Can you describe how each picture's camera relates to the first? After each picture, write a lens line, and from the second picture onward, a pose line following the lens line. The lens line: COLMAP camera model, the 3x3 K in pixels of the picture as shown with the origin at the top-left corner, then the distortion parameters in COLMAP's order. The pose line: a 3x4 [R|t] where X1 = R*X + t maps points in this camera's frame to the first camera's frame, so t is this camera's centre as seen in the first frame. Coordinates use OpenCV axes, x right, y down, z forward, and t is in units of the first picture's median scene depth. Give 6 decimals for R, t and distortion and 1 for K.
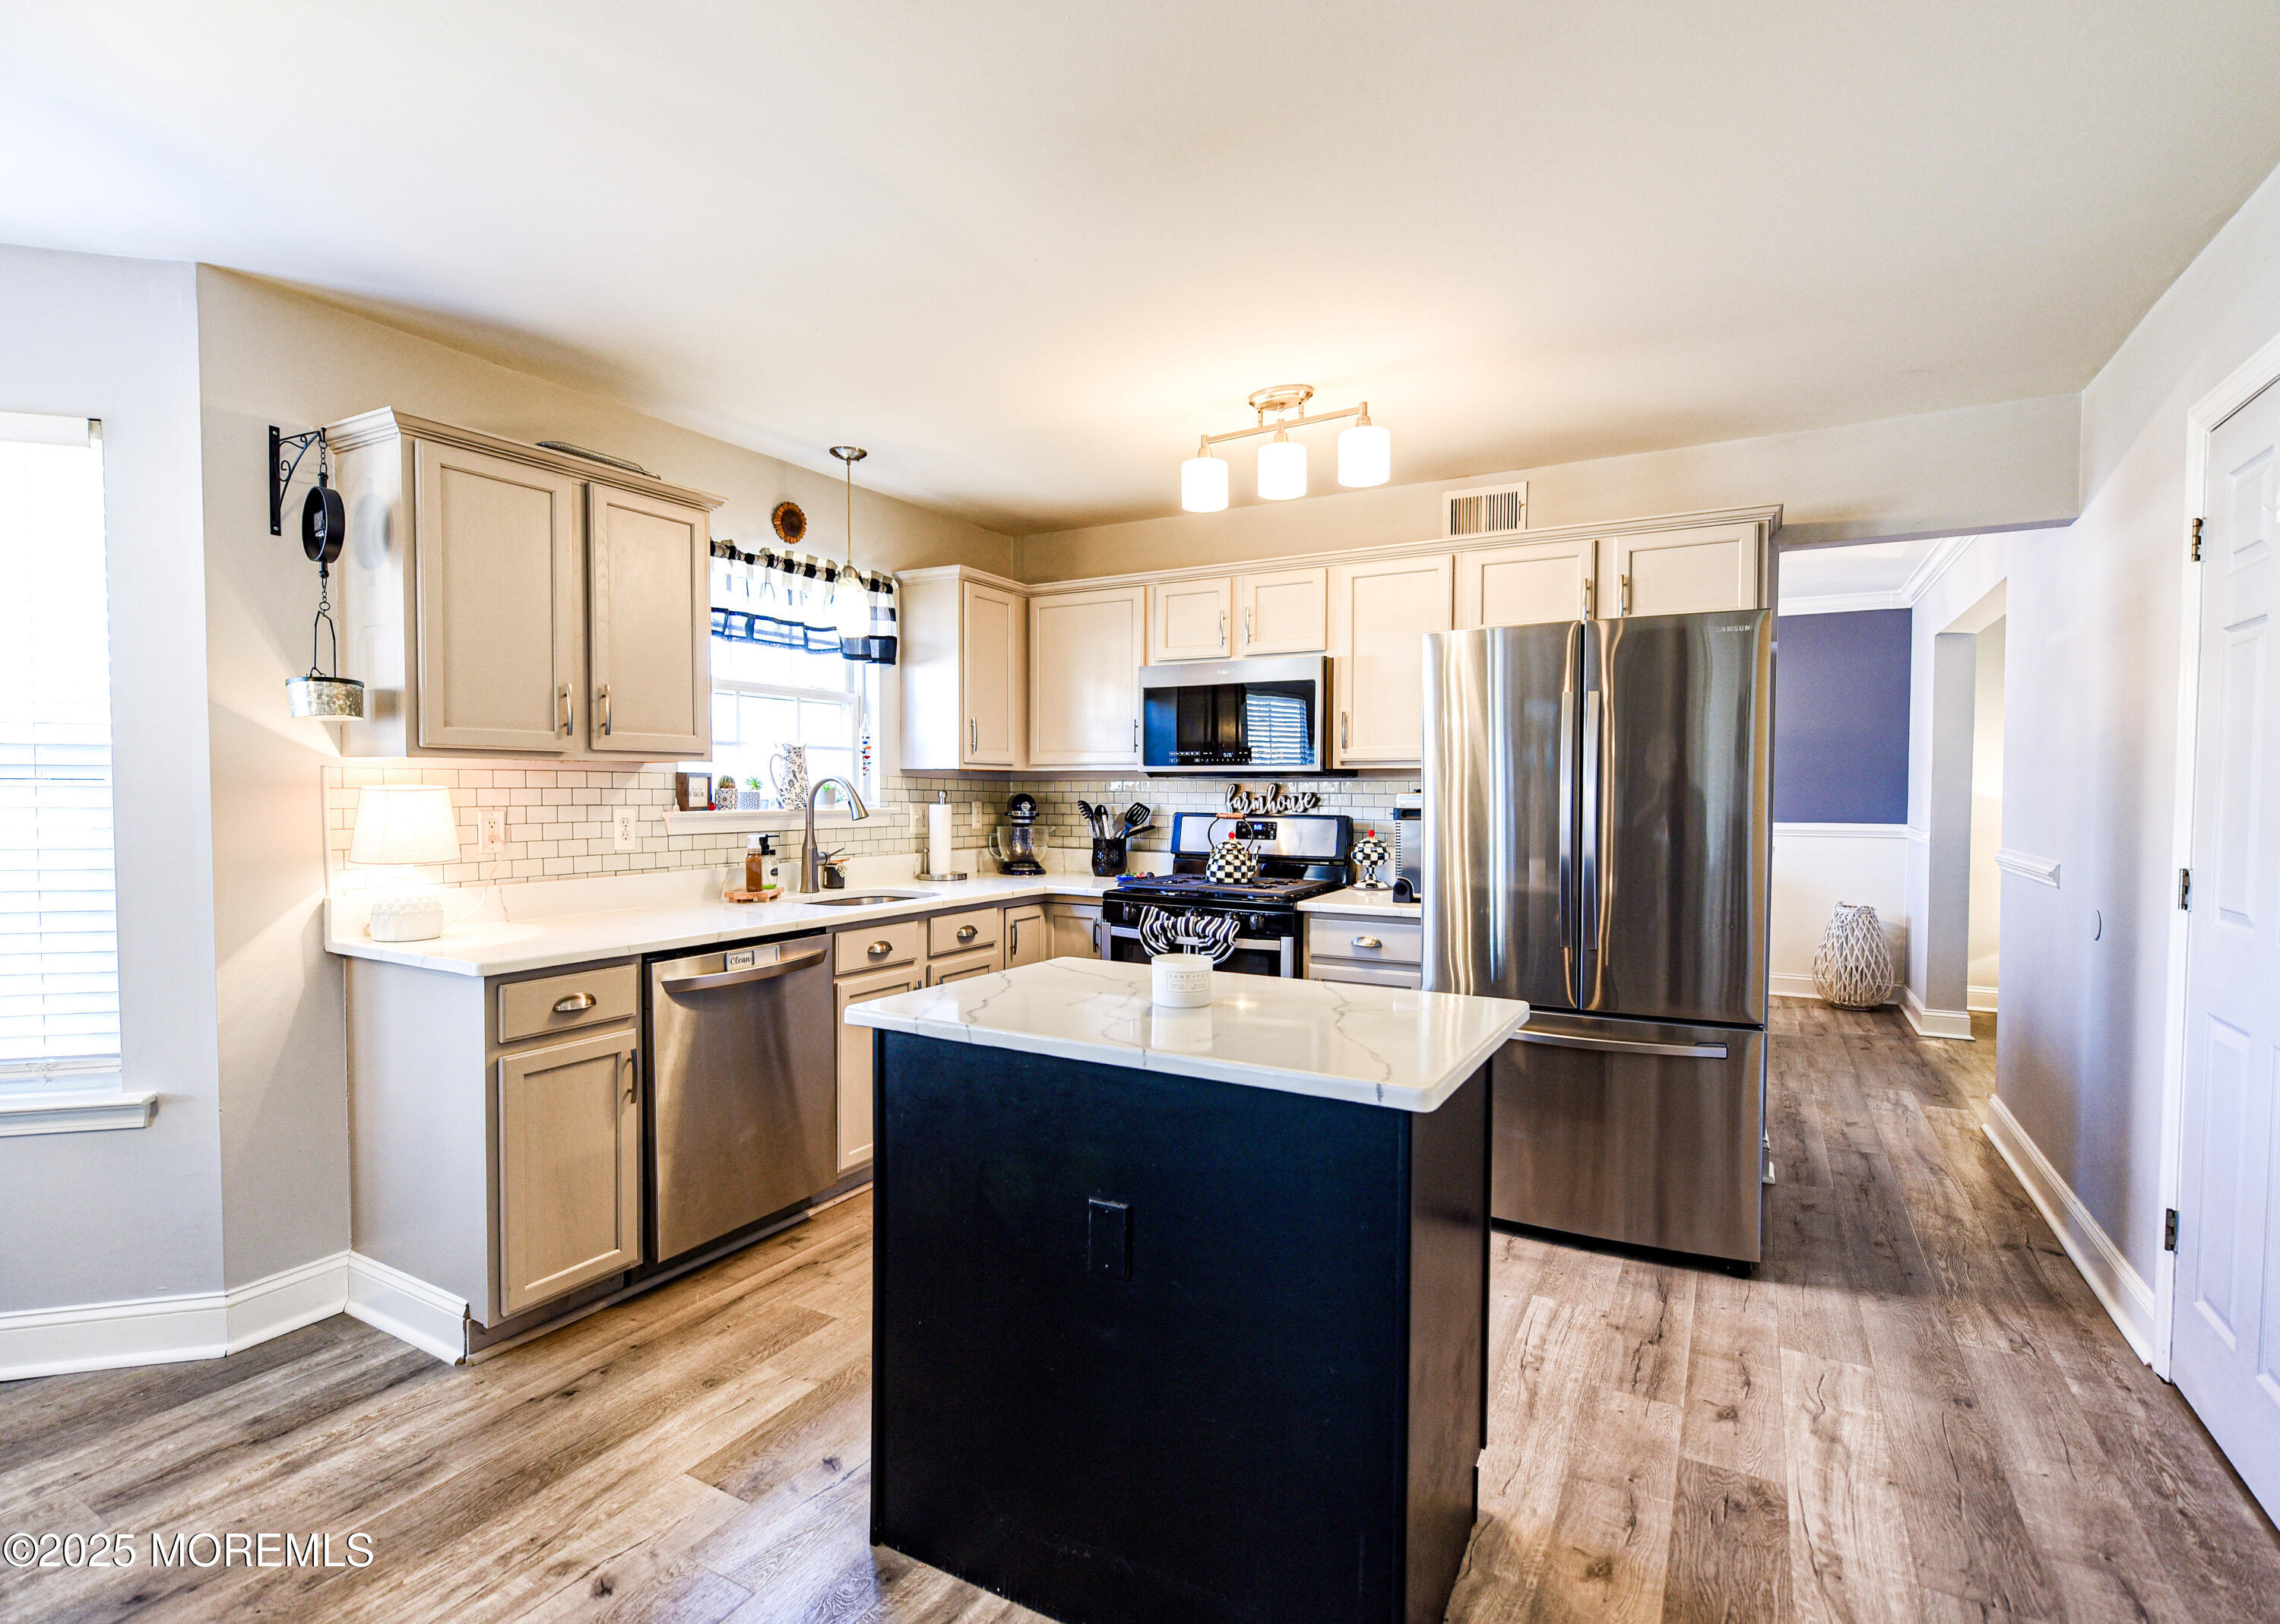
lens RADIAL K [[1077.3, 0, 1149.4], [0, 1077.3, 822.7], [0, 0, 1]] dist [-0.002025, -0.000383]
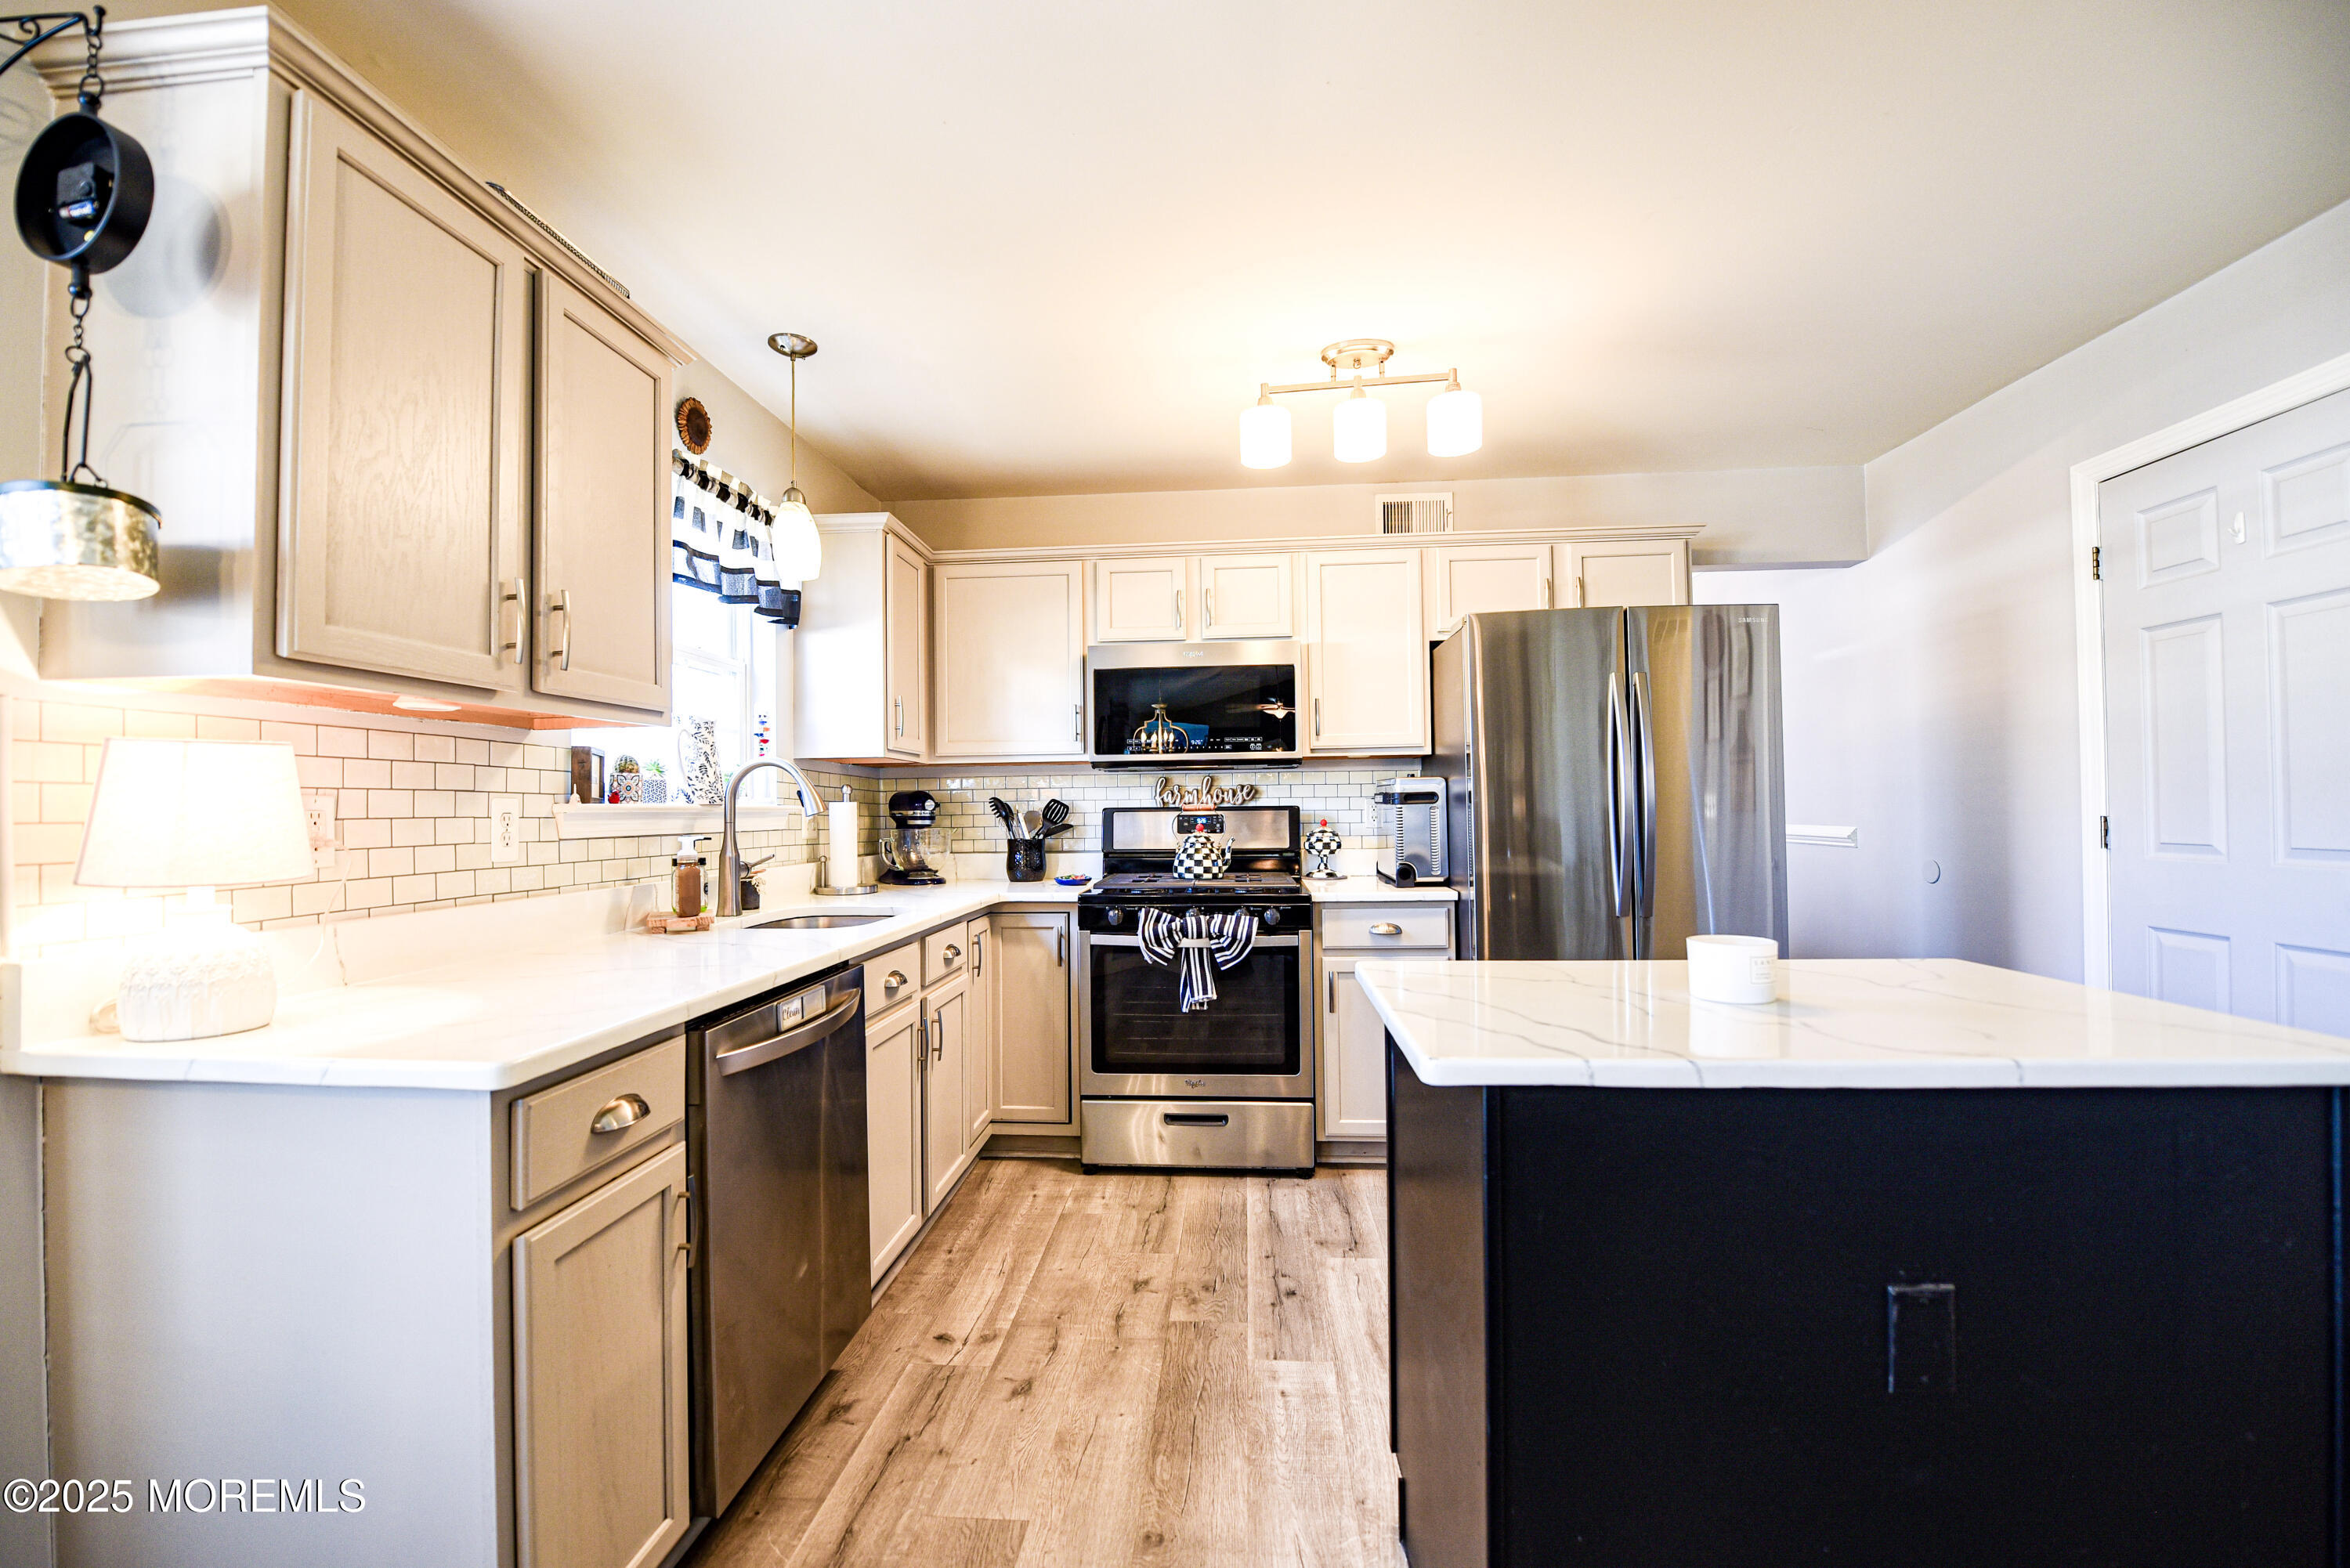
lens RADIAL K [[958.5, 0, 1171.5], [0, 958.5, 793.3], [0, 0, 1]] dist [-0.023390, 0.000232]
pose [[0.908445, -0.009341, 0.417900, -0.370274], [0.030792, 0.998529, -0.044618, 0.022664], [-0.416868, 0.053401, 0.907397, 0.319968]]
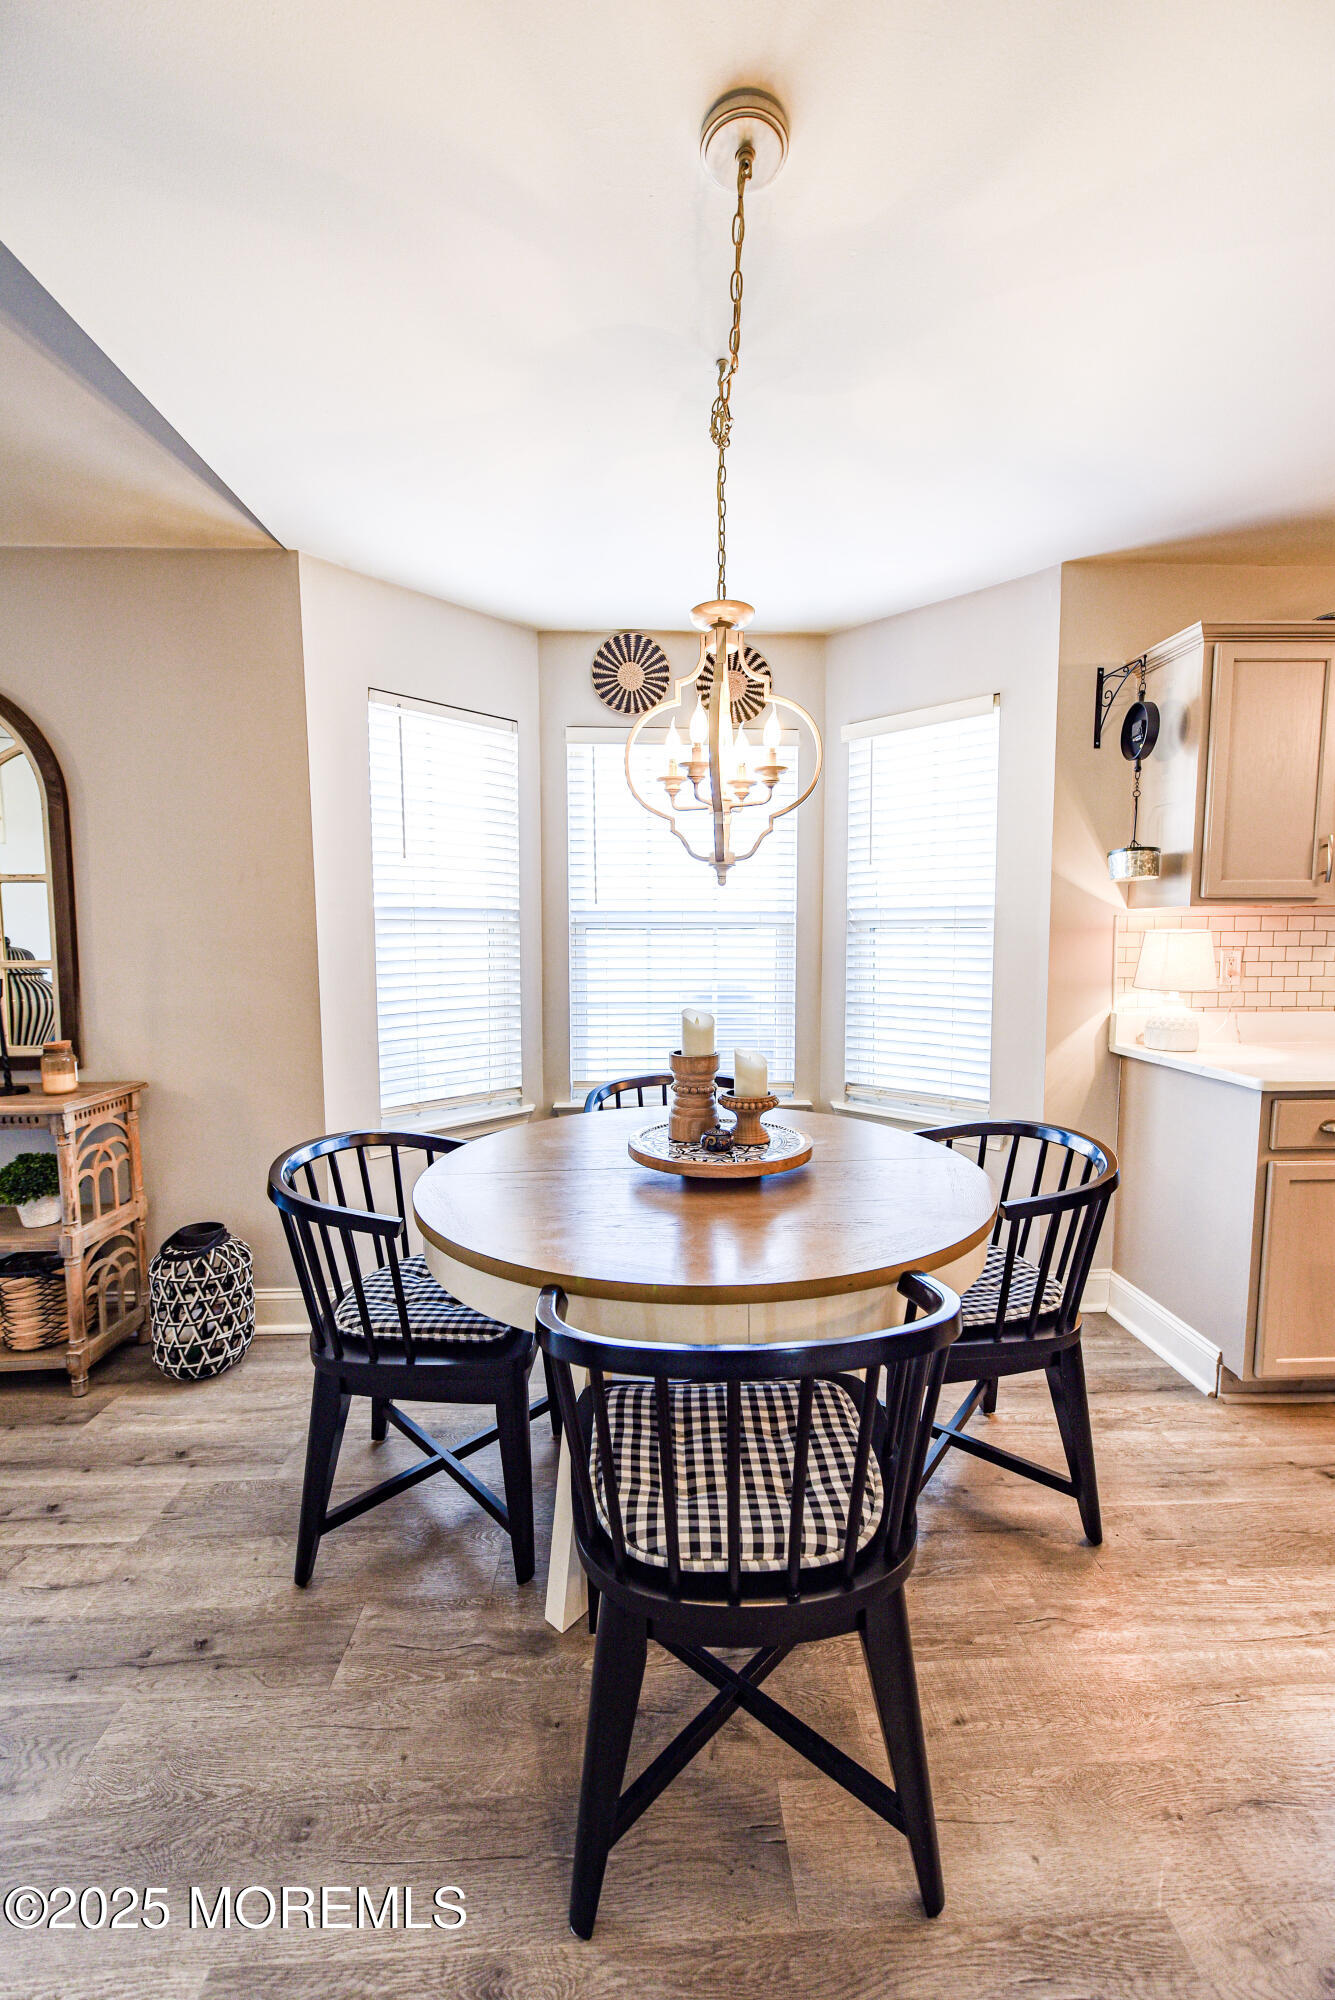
lens RADIAL K [[787.6, 0, 677.8], [0, 787.6, 1004.3], [0, 0, 1]] dist [-0.000405, -0.000056]
pose [[0.521753, 0.066869, -0.850472, -0.164910], [-0.021437, 0.997636, 0.065288, 0.004648], [0.852827, -0.015832, 0.521953, 0.006959]]
